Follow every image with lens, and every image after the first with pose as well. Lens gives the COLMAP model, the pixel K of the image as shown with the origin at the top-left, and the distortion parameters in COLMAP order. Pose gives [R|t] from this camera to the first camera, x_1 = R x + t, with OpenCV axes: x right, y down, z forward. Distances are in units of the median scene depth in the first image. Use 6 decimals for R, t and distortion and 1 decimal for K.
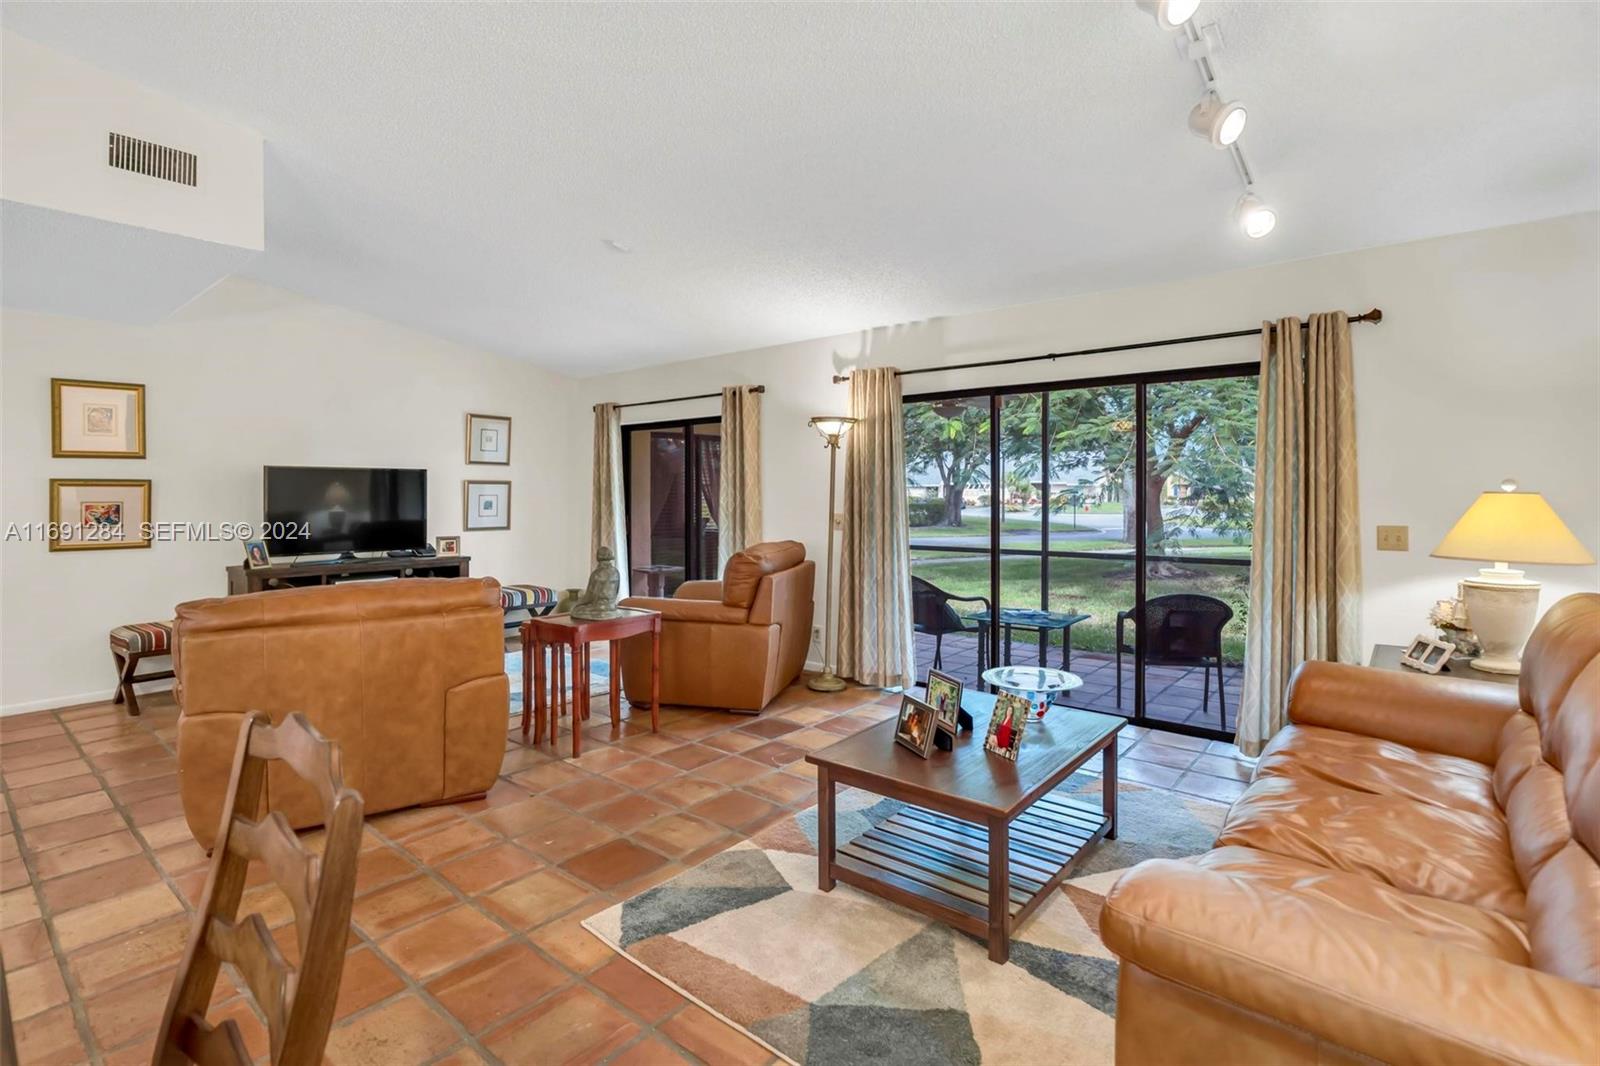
lens RADIAL K [[763.9, 0, 804.2], [0, 763.9, 491.1], [0, 0, 1]] dist [-0.022215, 0.005645]
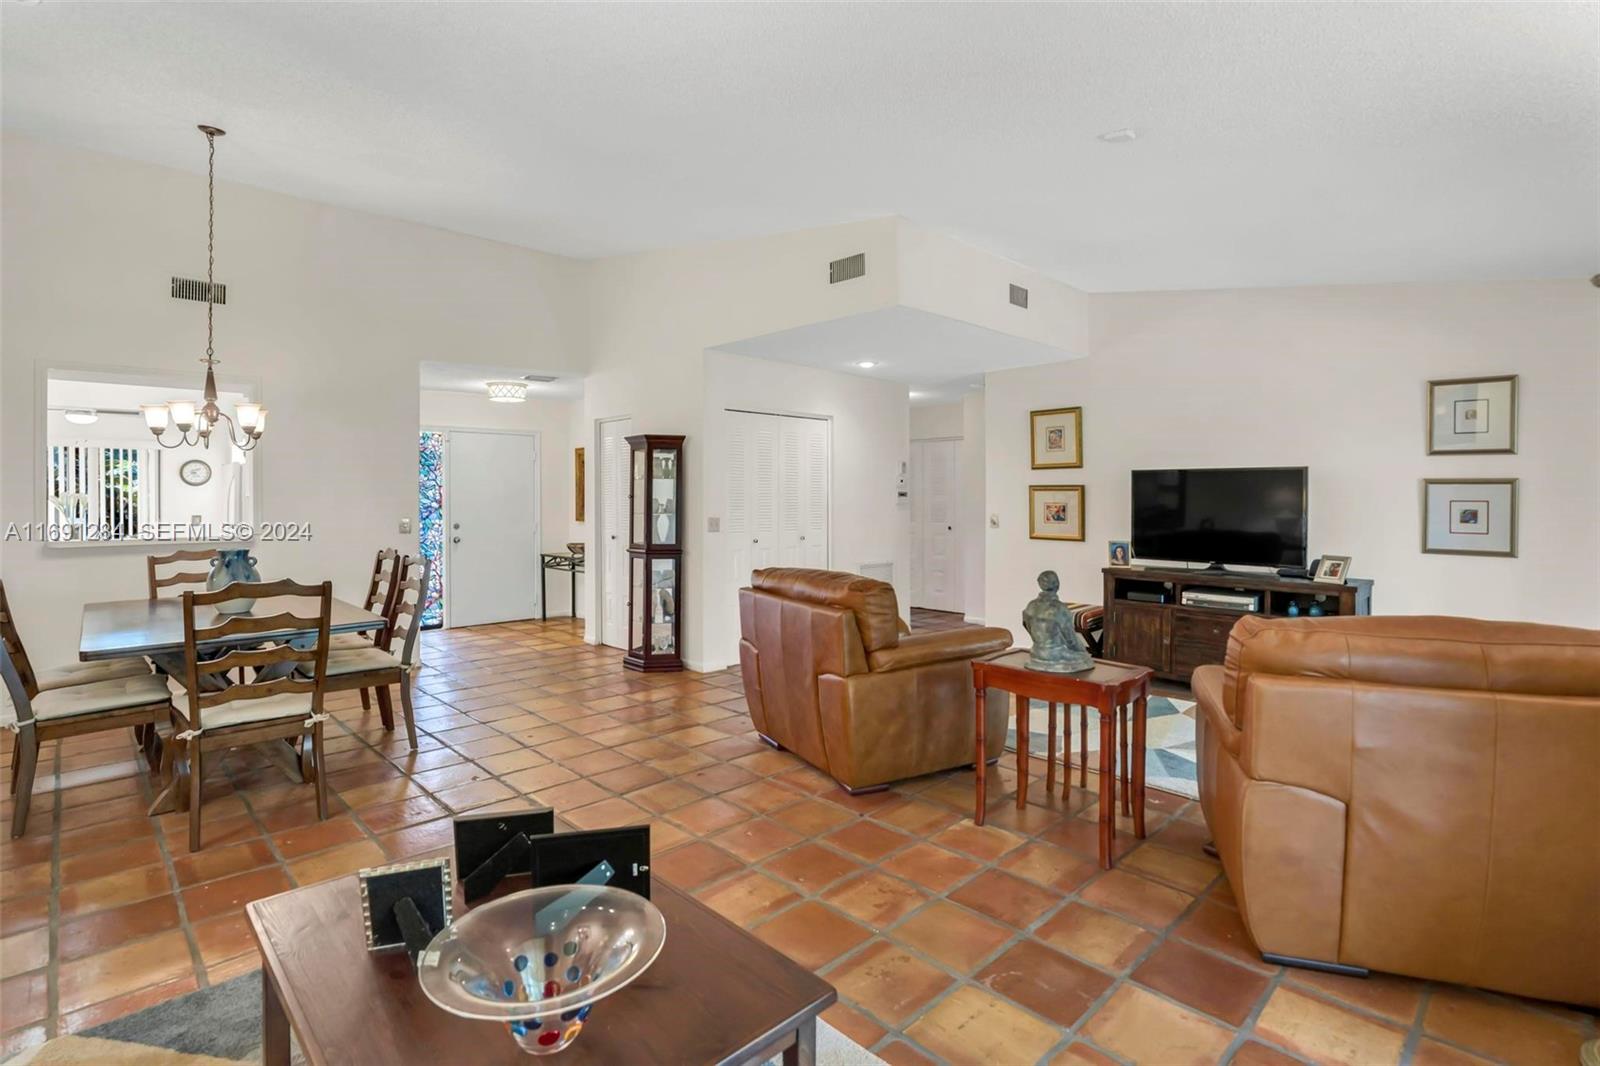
lens RADIAL K [[763.9, 0, 797.0], [0, 763.9, 510.9], [0, 0, 1]] dist [-0.022215, 0.005645]
pose [[-0.104862, 0.024812, -0.994177, 0.404921], [0.002942, 0.999692, 0.024639, -0.005414], [0.994482, -0.000342, -0.104902, 0.688664]]
